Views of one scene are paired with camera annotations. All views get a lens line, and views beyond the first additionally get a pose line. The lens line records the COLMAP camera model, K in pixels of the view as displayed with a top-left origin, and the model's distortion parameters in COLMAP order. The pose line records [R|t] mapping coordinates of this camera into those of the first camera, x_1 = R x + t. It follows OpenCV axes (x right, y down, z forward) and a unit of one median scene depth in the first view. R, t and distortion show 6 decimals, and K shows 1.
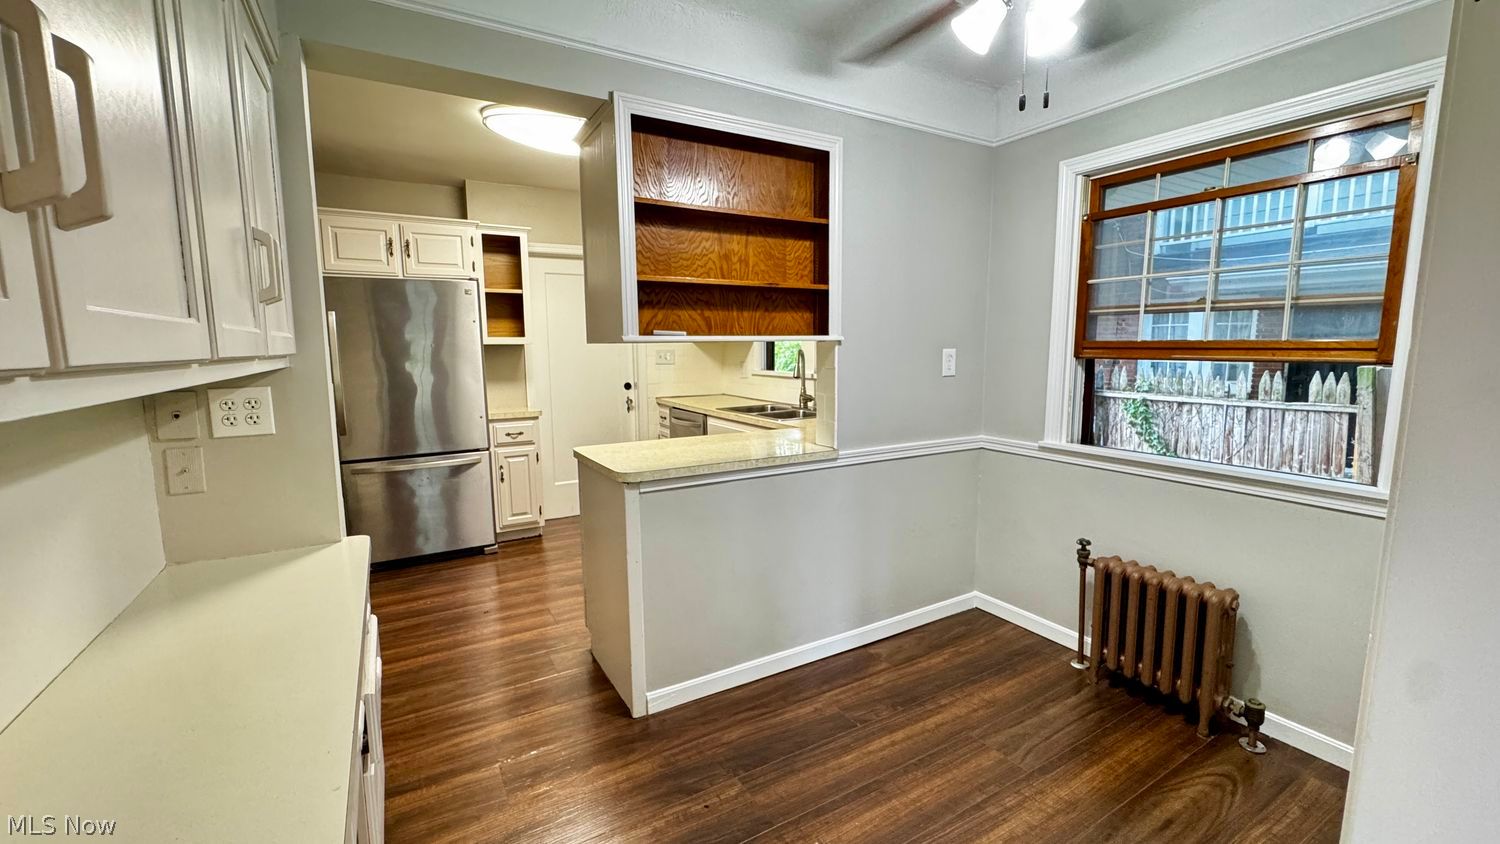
lens RADIAL K [[604.2, 0, 751.2], [0, 604.2, 419.3], [0, 0, 1]] dist [-0.005050, -0.000173]
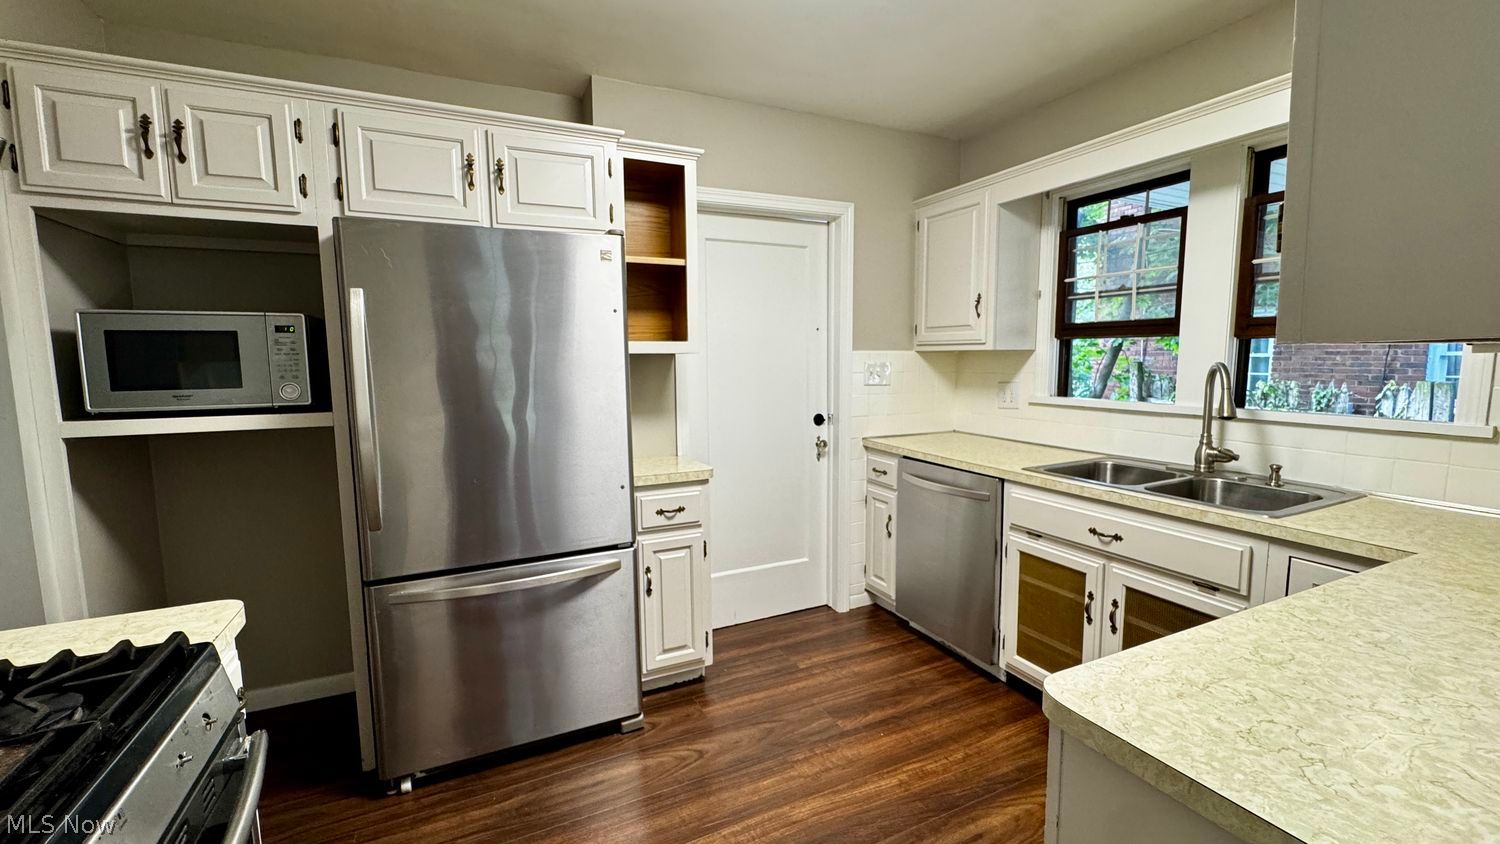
lens RADIAL K [[604.2, 0, 748.0], [0, 604.2, 418.9], [0, 0, 1]] dist [-0.005050, -0.000173]
pose [[0.995122, 0.006574, -0.098430, -0.262150], [-0.008474, 0.999785, -0.018899, -0.052099], [0.098285, 0.019641, 0.994964, 0.435918]]
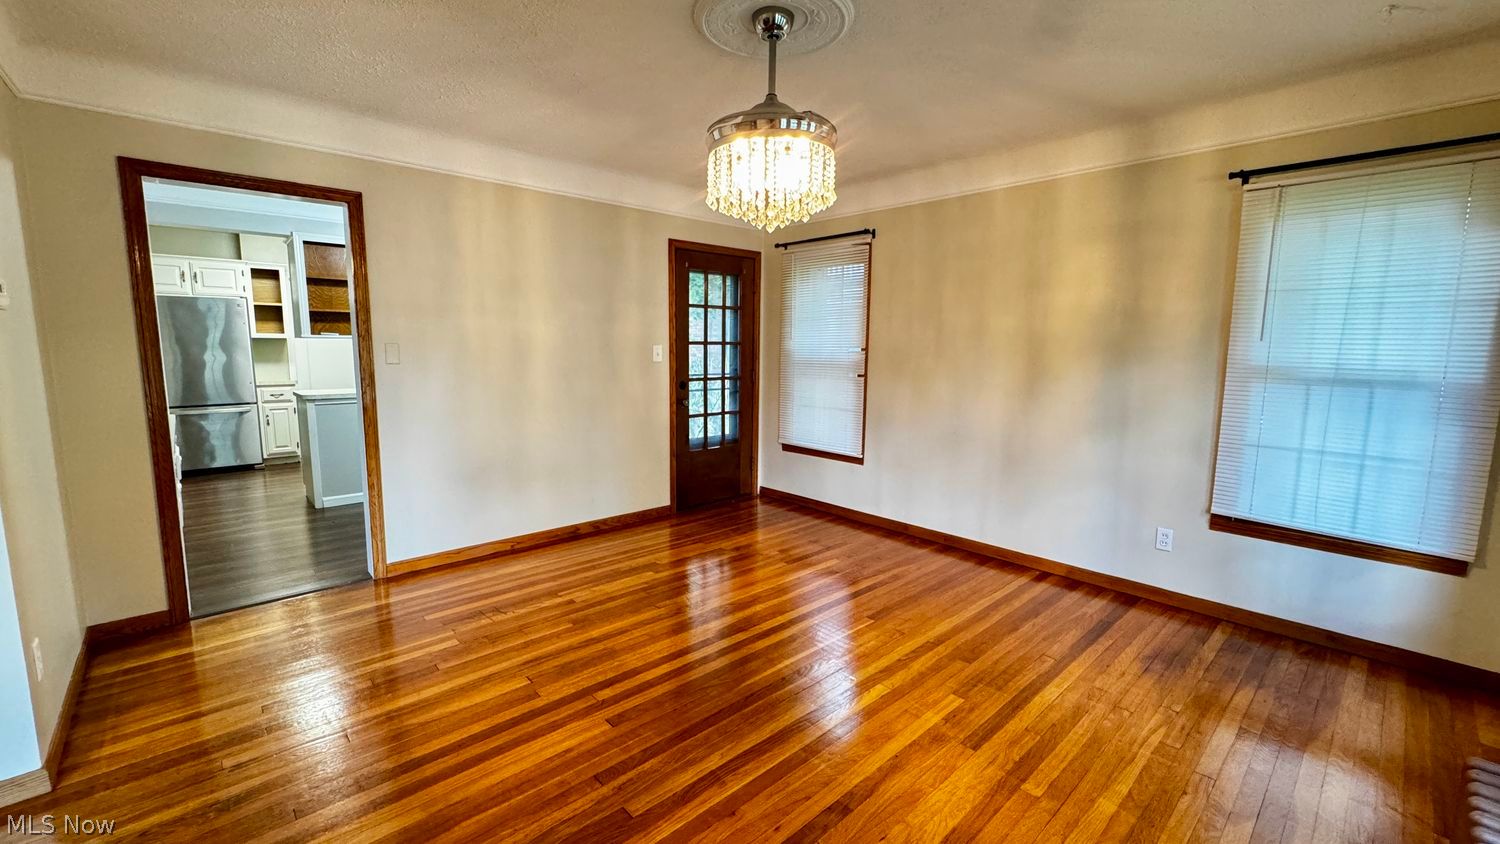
lens RADIAL K [[604.2, 0, 747.6], [0, 604.2, 422.0], [0, 0, 1]] dist [-0.005050, -0.000173]
pose [[0.977165, -0.009963, 0.212248, 0.468790], [0.009211, 0.999947, 0.004530, 0.097927], [-0.212282, -0.002471, 0.977205, -0.787342]]
